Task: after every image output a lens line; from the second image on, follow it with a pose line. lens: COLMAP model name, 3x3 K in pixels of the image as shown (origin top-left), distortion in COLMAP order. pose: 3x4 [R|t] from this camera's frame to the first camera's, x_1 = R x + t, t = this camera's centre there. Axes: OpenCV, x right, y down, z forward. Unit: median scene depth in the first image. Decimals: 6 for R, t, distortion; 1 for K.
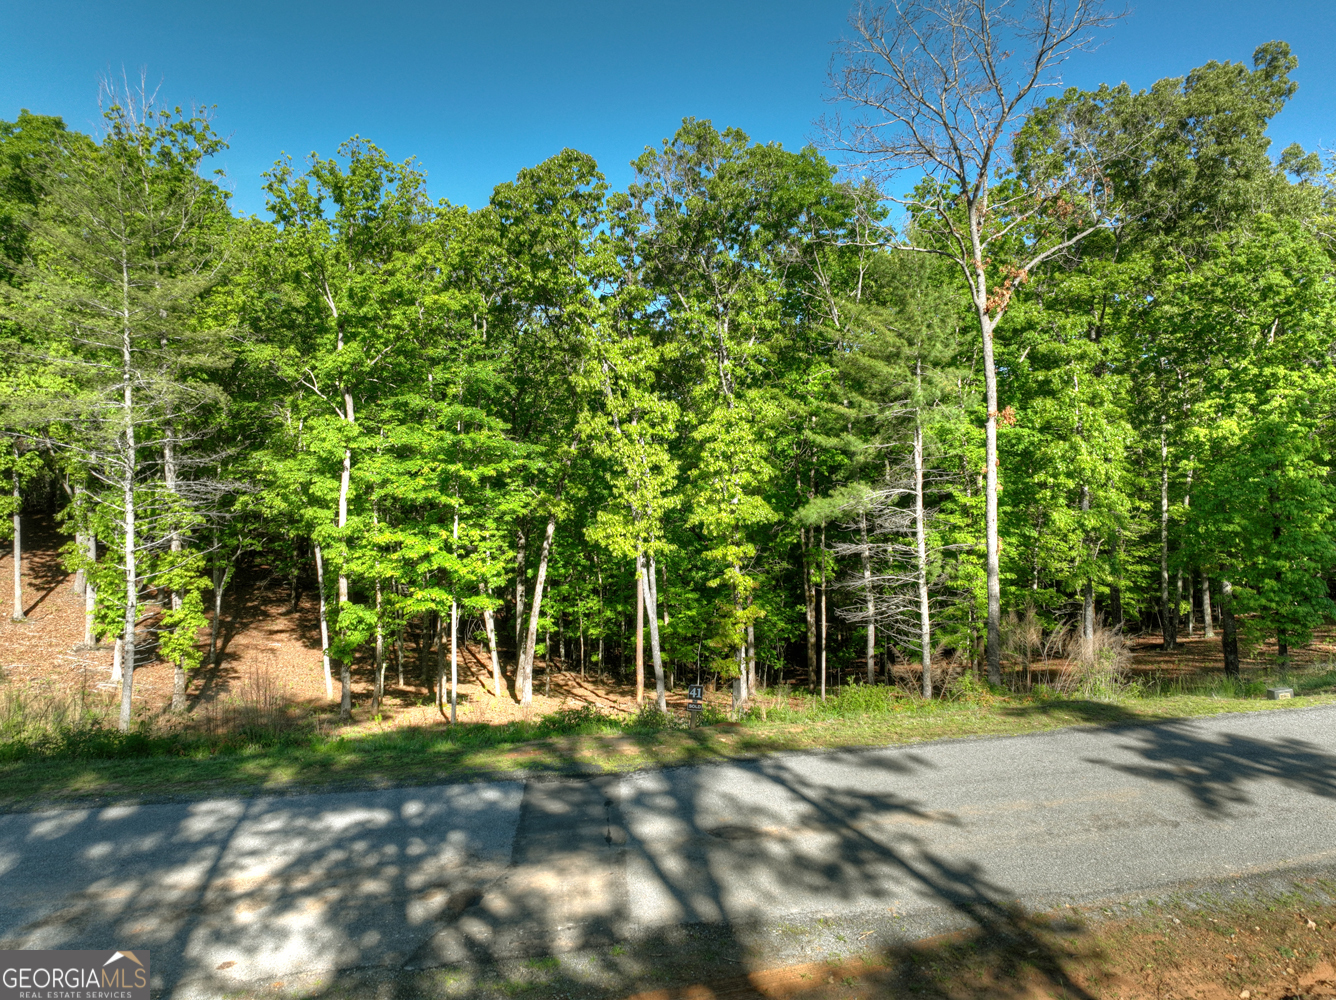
lens RADIAL K [[934.4, 0, 666.7], [0, 934.4, 494.0], [0, 0, 1]] dist [-0.000672, 0.015944]
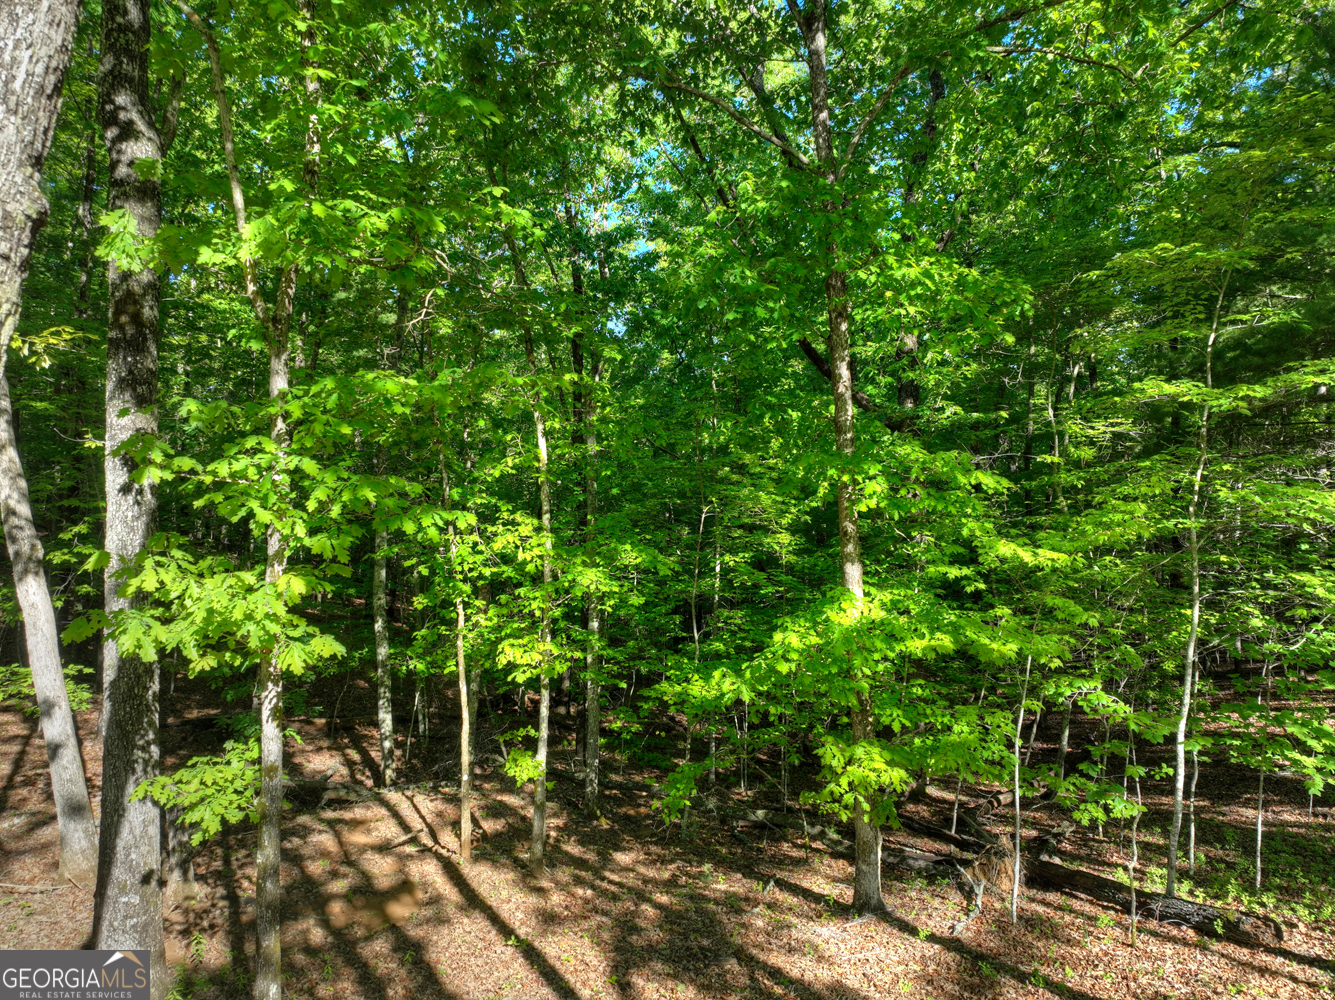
lens RADIAL K [[933.7, 0, 672.0], [0, 933.7, 506.2], [0, 0, 1]] dist [-0.000672, 0.015944]
pose [[0.983625, -0.000610, 0.180225, -0.082579], [0.000681, 1.000000, -0.000332, 0.108464], [-0.180225, 0.000449, 0.983625, 0.753261]]
